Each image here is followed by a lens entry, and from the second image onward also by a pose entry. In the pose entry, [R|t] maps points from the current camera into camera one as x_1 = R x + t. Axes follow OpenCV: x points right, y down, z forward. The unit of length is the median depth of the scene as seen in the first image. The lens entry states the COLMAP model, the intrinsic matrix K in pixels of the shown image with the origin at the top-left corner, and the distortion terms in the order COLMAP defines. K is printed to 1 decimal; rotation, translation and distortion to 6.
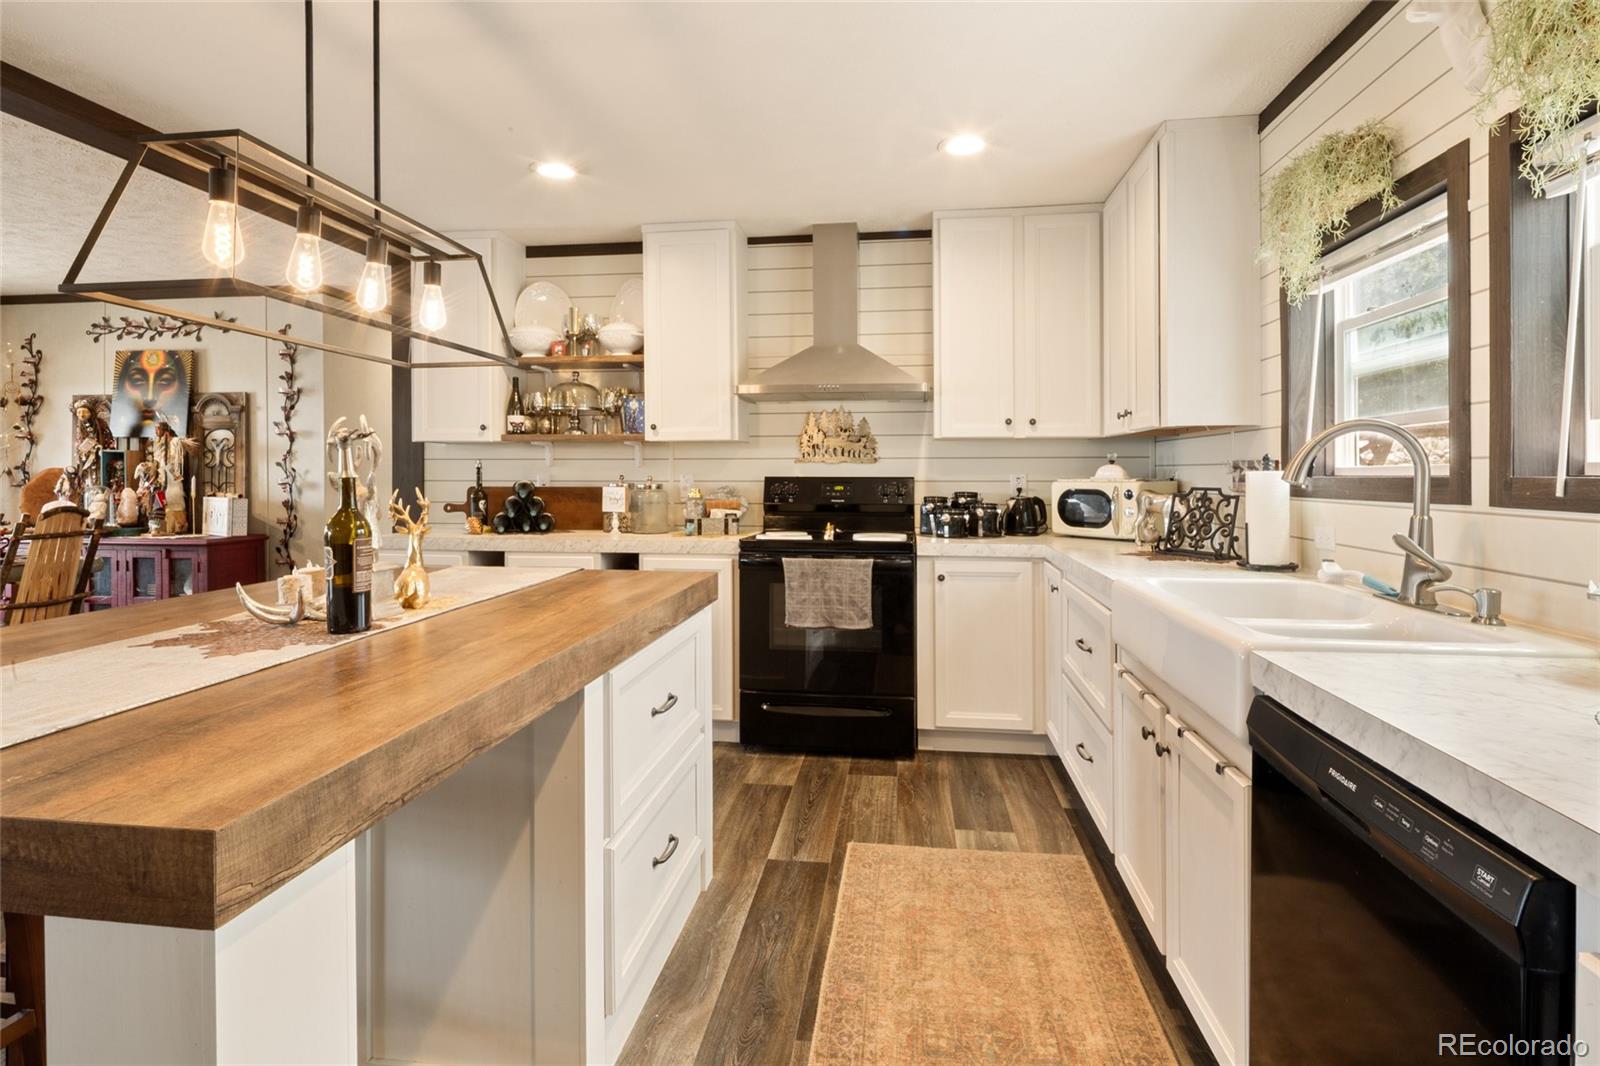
lens RADIAL K [[771.3, 0, 785.5], [0, 771.3, 484.4], [0, 0, 1]] dist [-0.001239, -0.000669]
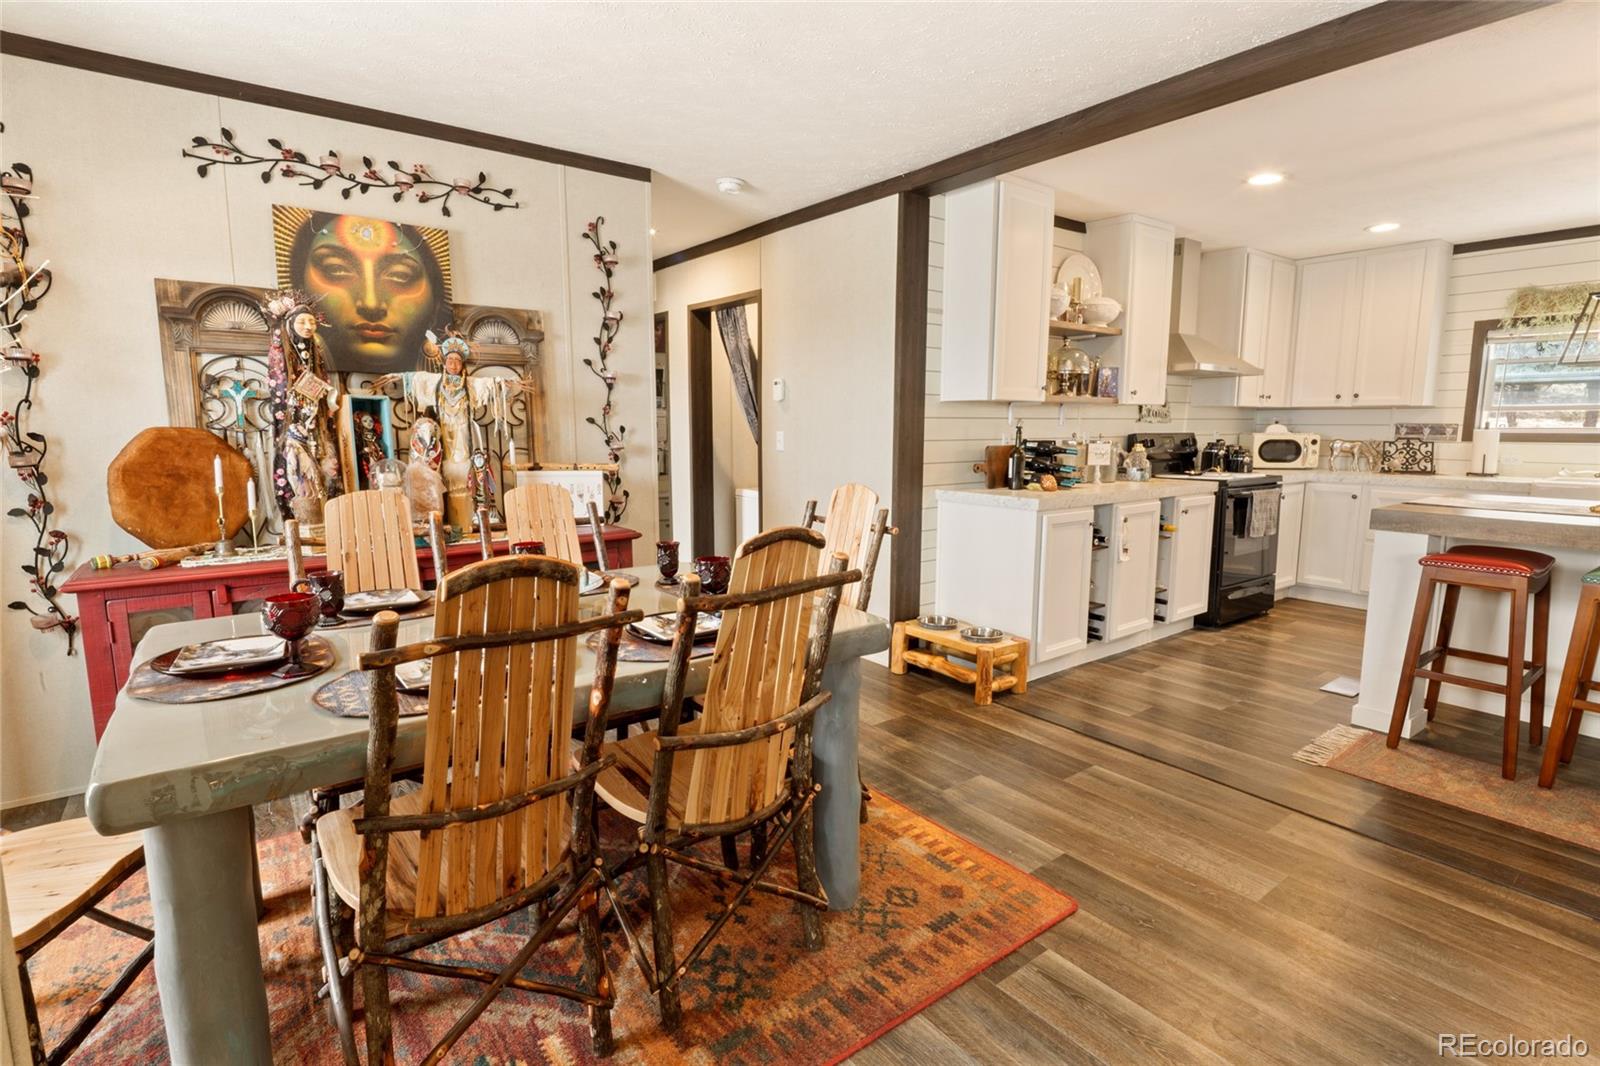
lens RADIAL K [[755.4, 0, 800.0], [0, 755.4, 533.0], [0, 0, 1]] dist [-0.001391, 0.000087]
pose [[0.721633, -0.100573, 0.684932, -1.361575], [0.010245, 0.990834, 0.134697, -0.021330], [-0.692200, -0.090184, 0.716048, 0.493084]]
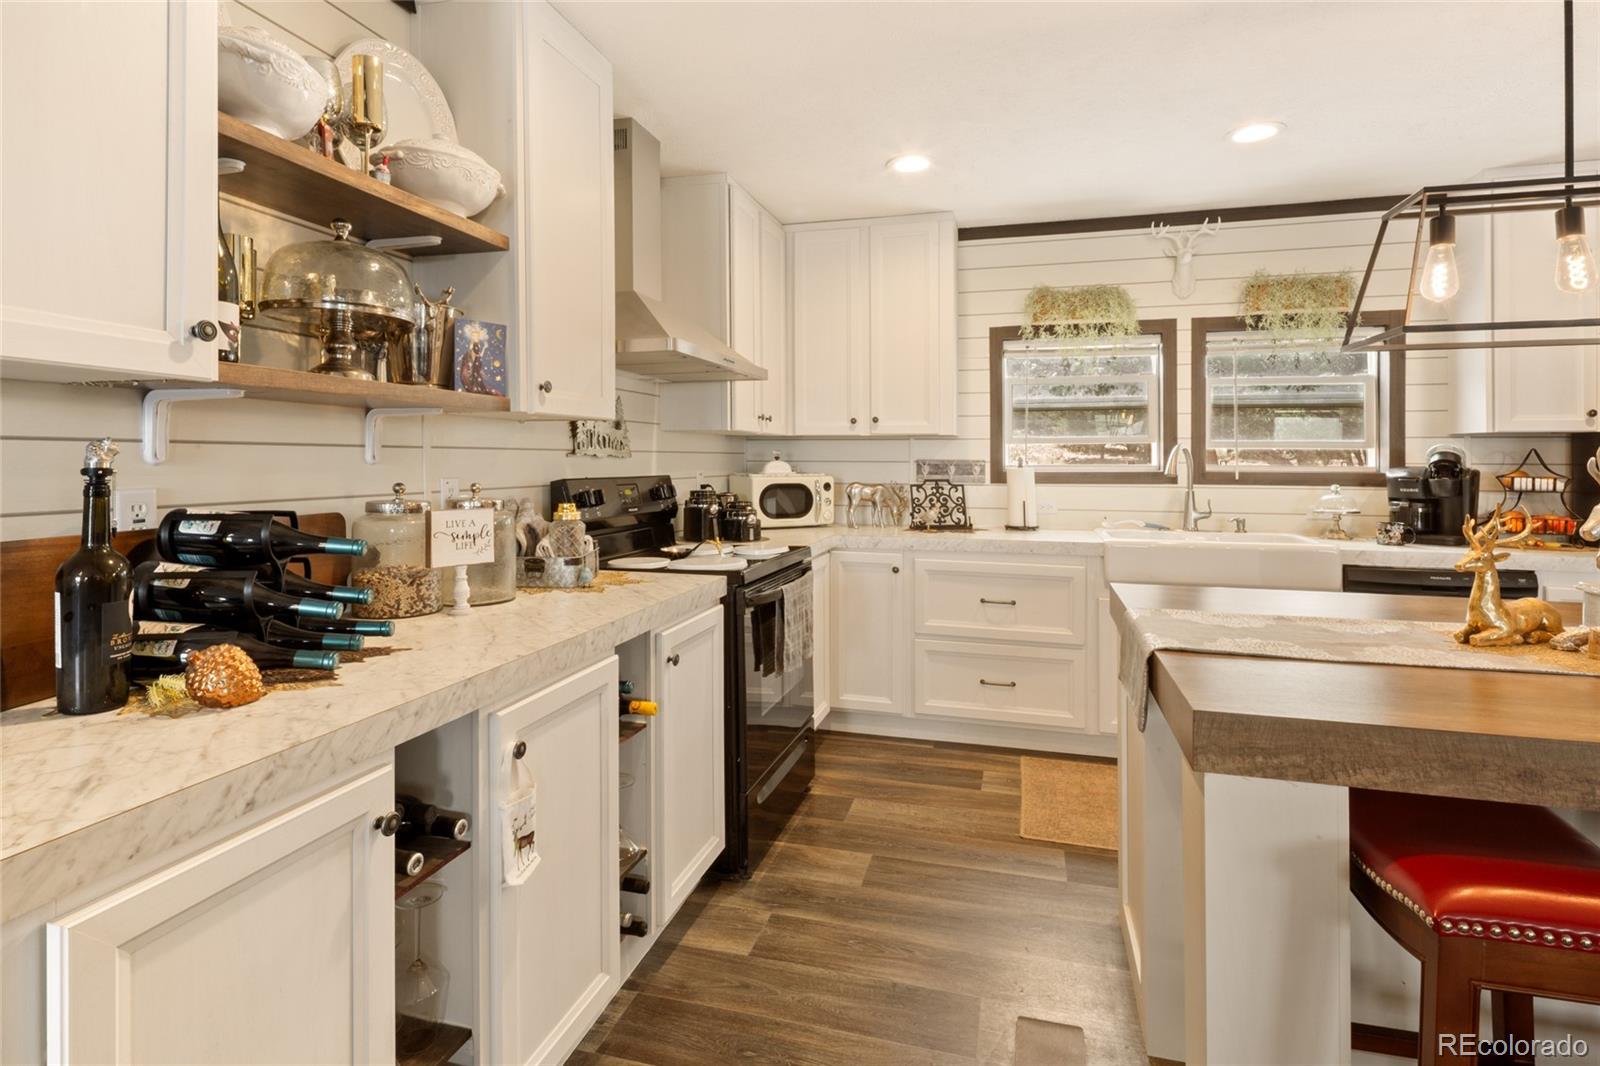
lens RADIAL K [[795.3, 0, 801.9], [0, 795.3, 460.7], [0, 0, 1]] dist [0.000078, -0.000901]
pose [[0.144154, -0.001411, 0.989554, -0.661591], [0.011787, 0.999930, -0.000291, -0.023004], [-0.989485, 0.011706, 0.144160, 0.749350]]
